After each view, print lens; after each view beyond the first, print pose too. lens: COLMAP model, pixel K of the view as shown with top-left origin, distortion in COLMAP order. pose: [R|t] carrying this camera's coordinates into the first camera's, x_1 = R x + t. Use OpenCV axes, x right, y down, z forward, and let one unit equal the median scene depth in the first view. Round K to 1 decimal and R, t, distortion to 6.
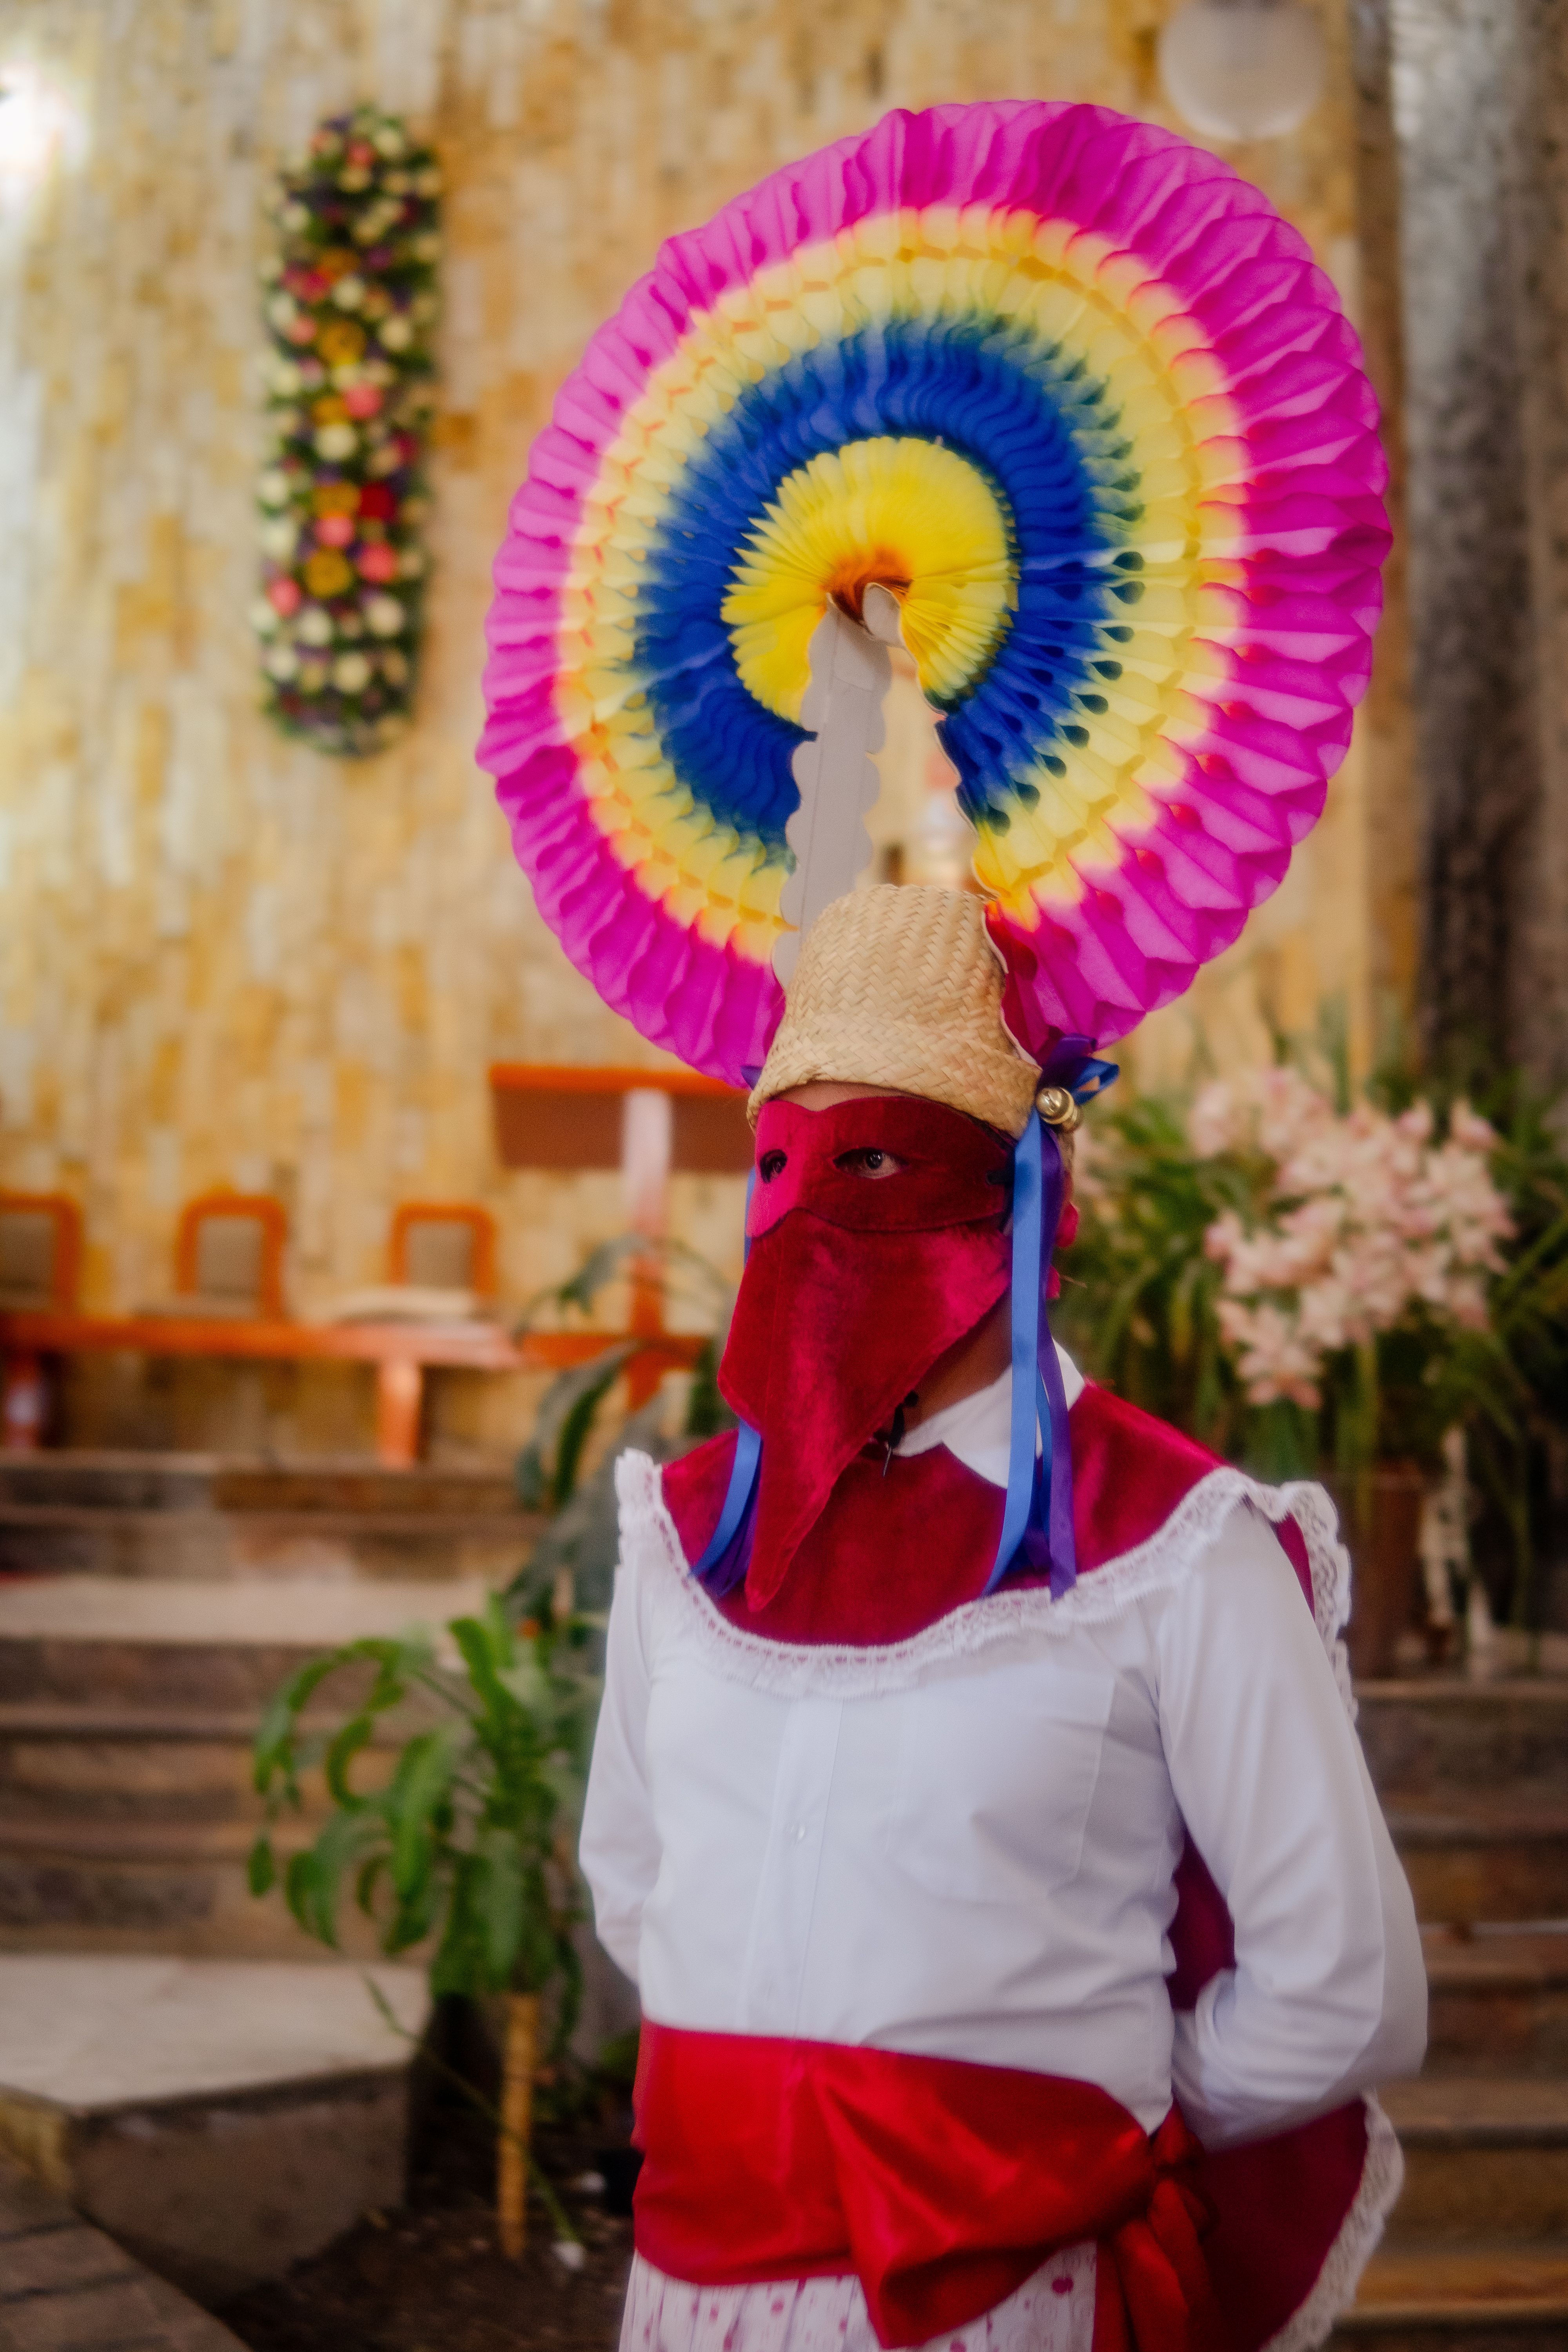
lens RADIAL K [[1443.4, 0, 784.0], [0, 1443.4, 1176.0], [0, 0, 1]] dist [0.025202, 0.000139]
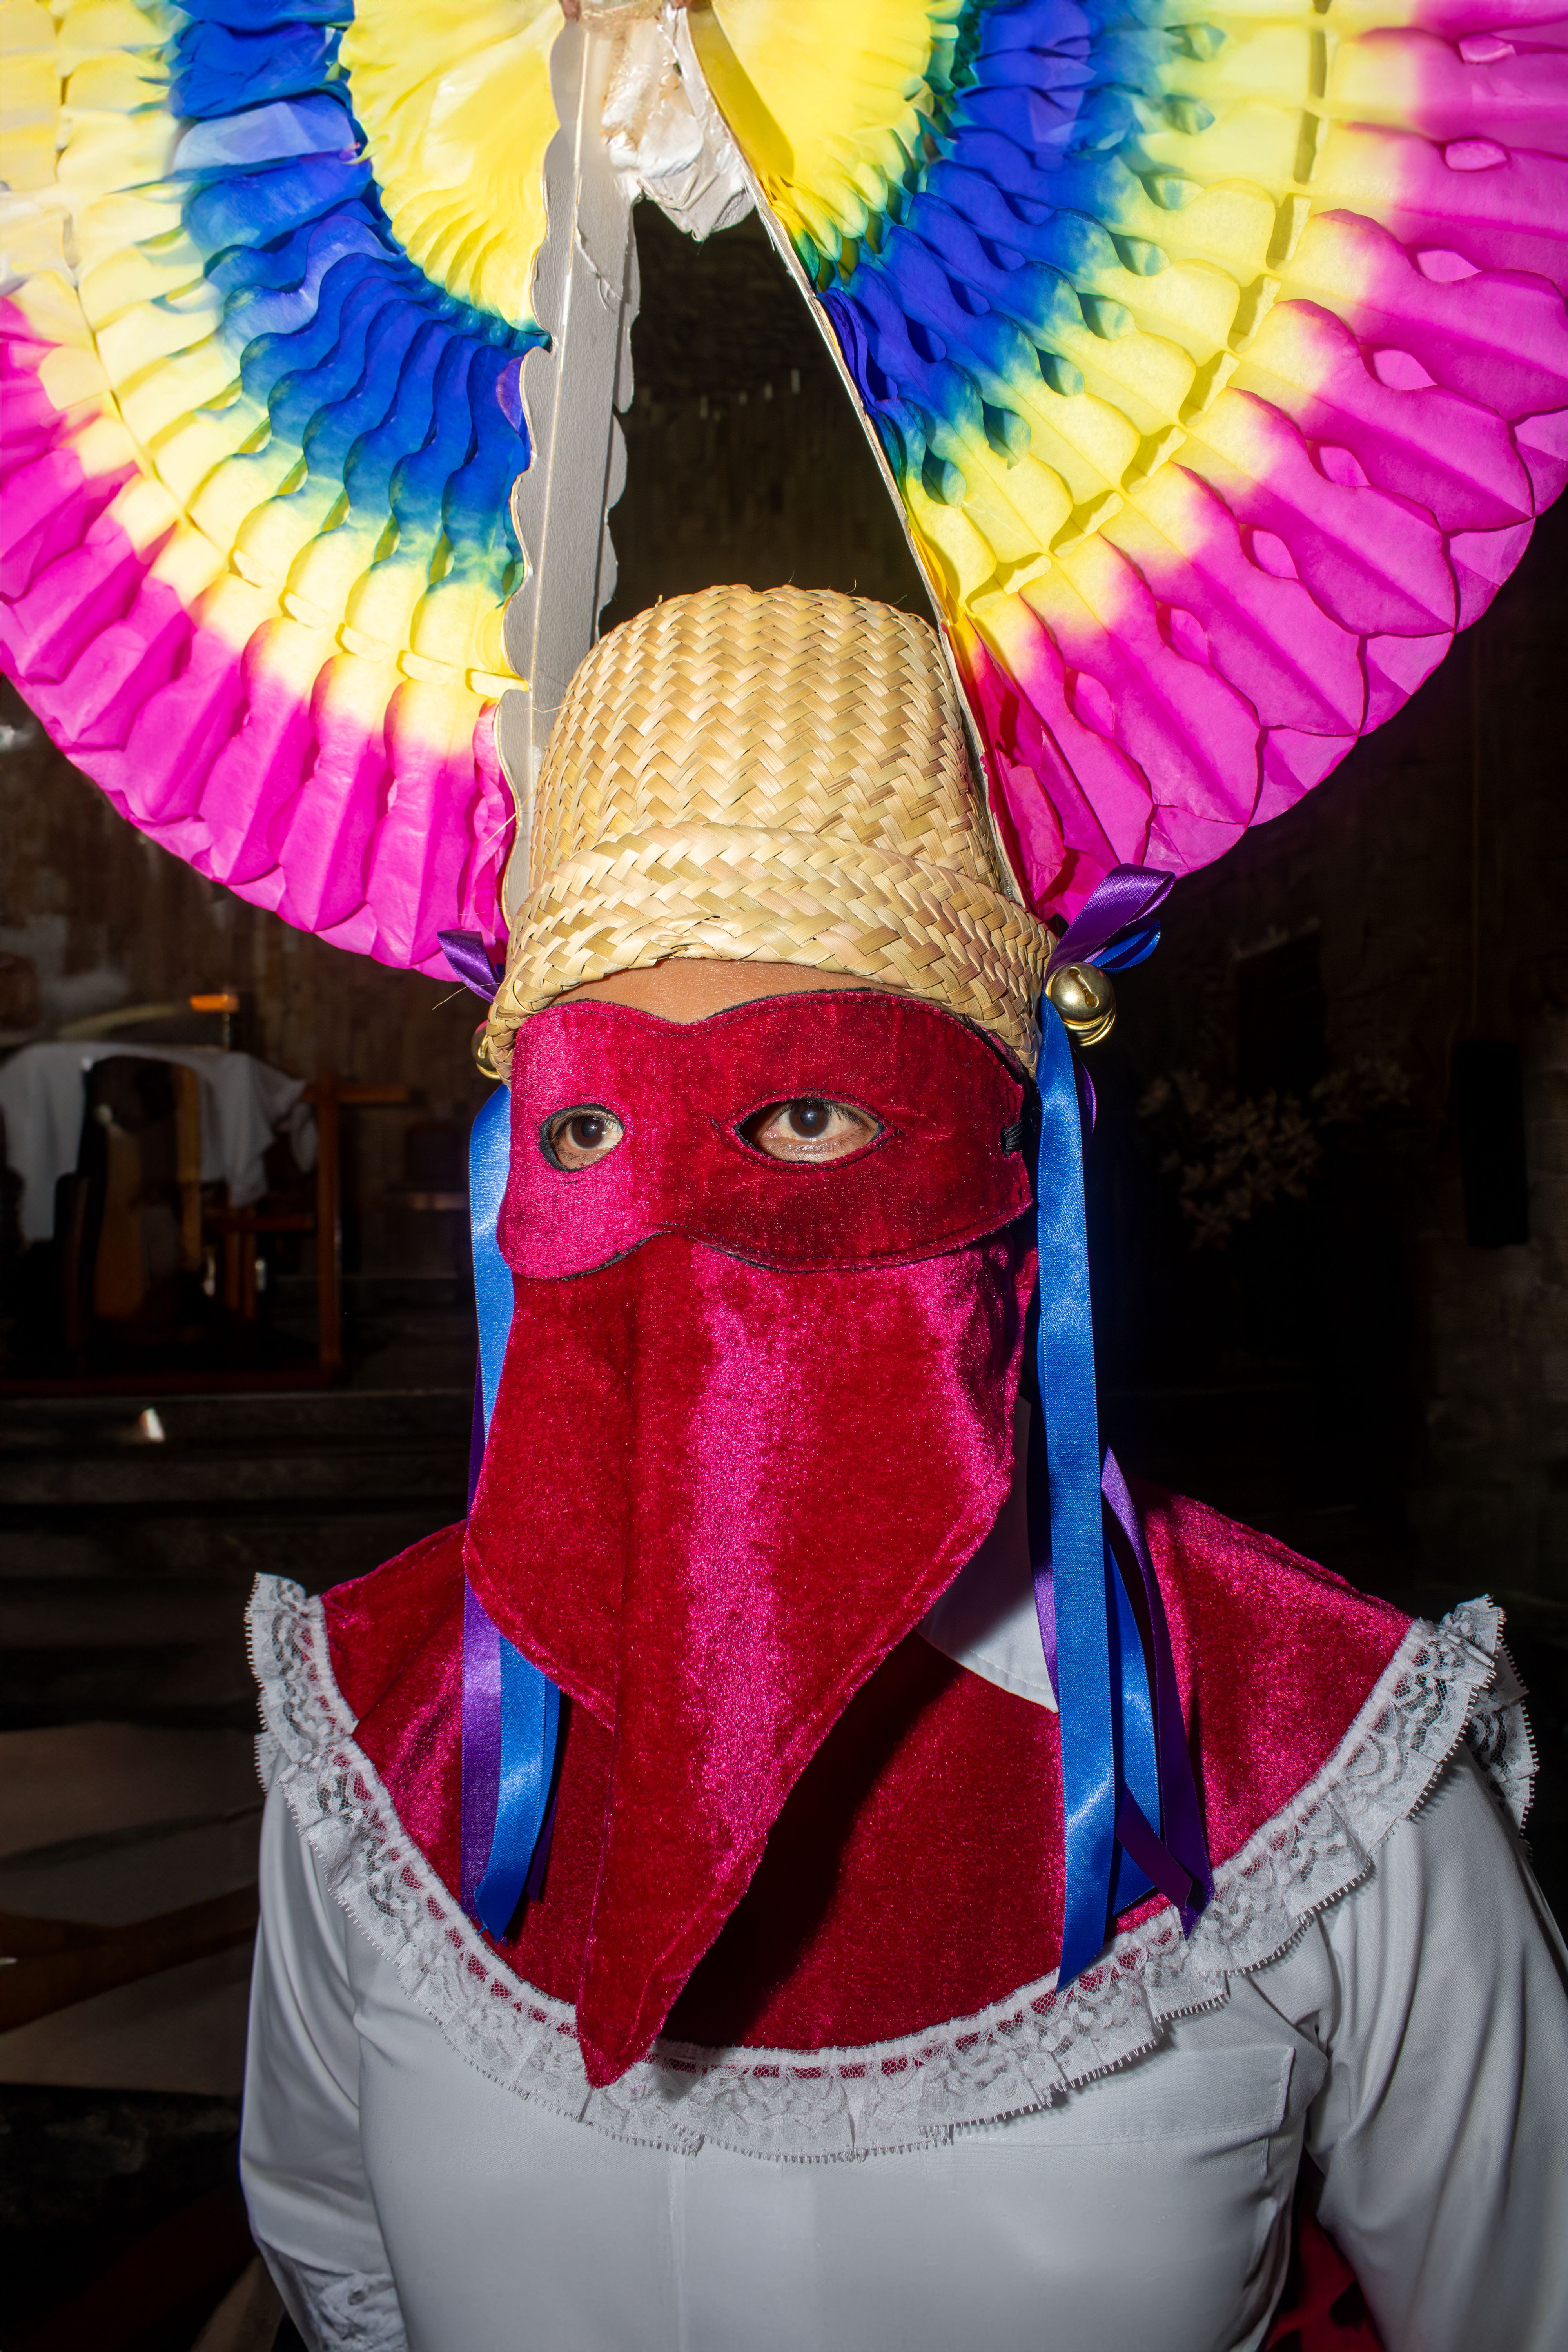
lens RADIAL K [[1443.4, 0, 784.0], [0, 1443.4, 1176.0], [0, 0, 1]] dist [0.025202, 0.000139]
pose [[0.955513, -0.061098, 0.288551, -0.084802], [0.039767, 0.996064, 0.079221, -0.030177], [-0.292255, -0.064222, 0.954182, 0.492966]]
